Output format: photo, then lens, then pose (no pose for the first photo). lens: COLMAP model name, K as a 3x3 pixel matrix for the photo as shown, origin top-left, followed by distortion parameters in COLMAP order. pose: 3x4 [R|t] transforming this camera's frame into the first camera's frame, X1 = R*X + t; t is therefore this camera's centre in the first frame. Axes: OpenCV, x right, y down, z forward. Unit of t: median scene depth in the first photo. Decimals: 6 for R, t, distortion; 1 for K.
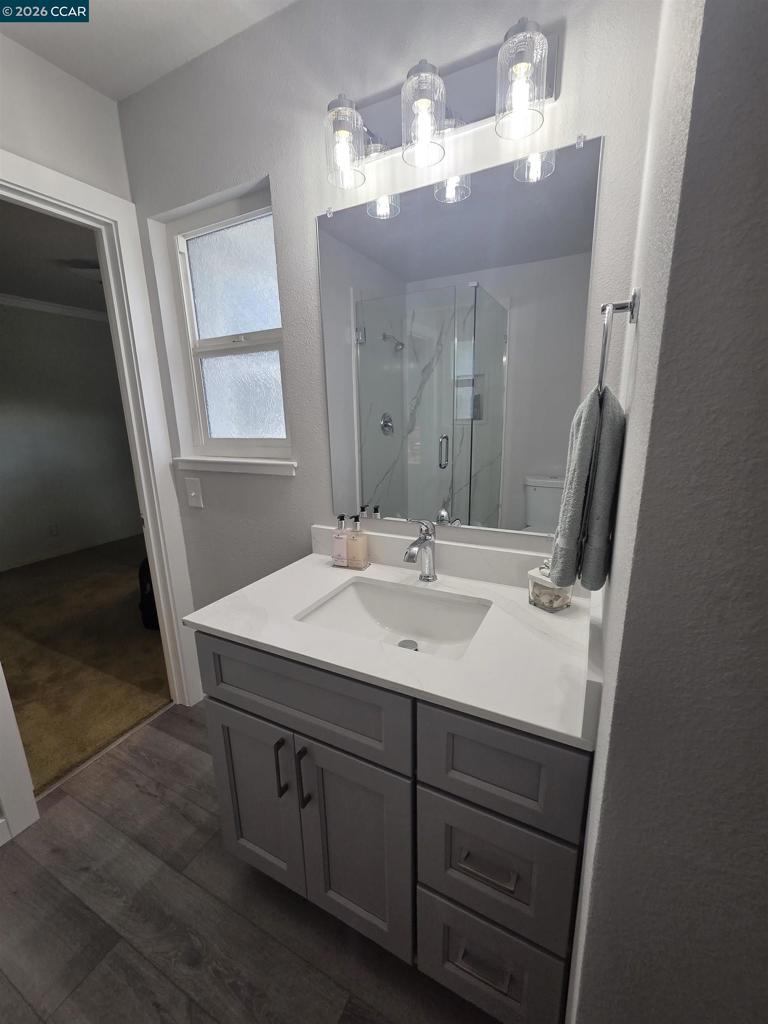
lens RADIAL K [[413.0, 0, 387.3], [0, 413.0, 513.7], [0, 0, 1]] dist [0.000010, -0.000180]
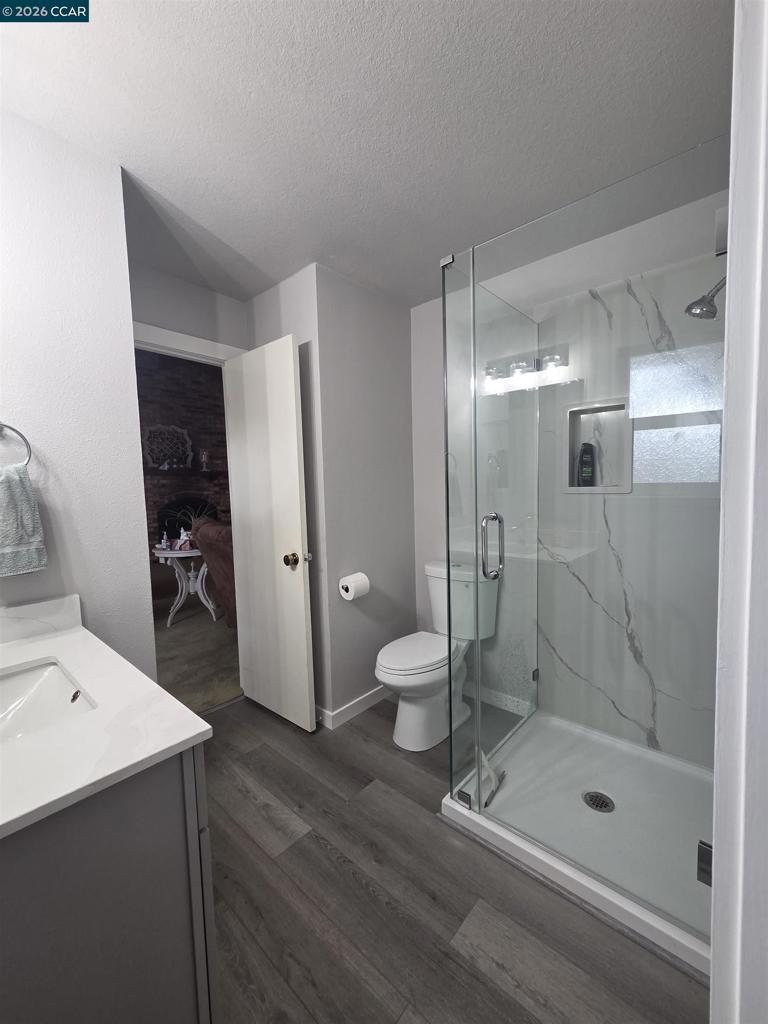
lens RADIAL K [[413.0, 0, 387.3], [0, 413.0, 513.7], [0, 0, 1]] dist [0.000010, -0.000180]
pose [[-0.965348, 0.025819, 0.259687, -0.729849], [0.104655, 0.949872, 0.294602, -0.212450], [-0.239063, 0.311571, -0.919659, 1.080557]]
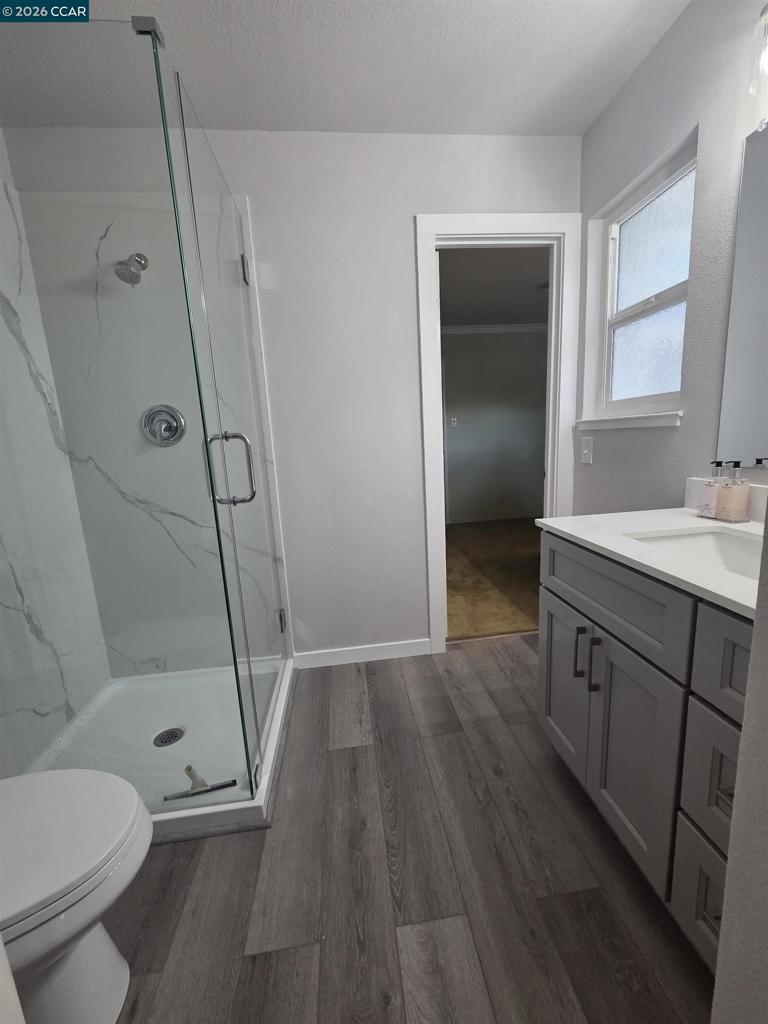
lens RADIAL K [[413.0, 0, 387.3], [0, 413.0, 513.7], [0, 0, 1]] dist [0.000010, -0.000180]
pose [[0.547434, 0.148500, -0.823568, 0.235840], [-0.163537, 0.984139, 0.068748, 0.159283], [0.820714, 0.097048, 0.563036, -0.099402]]
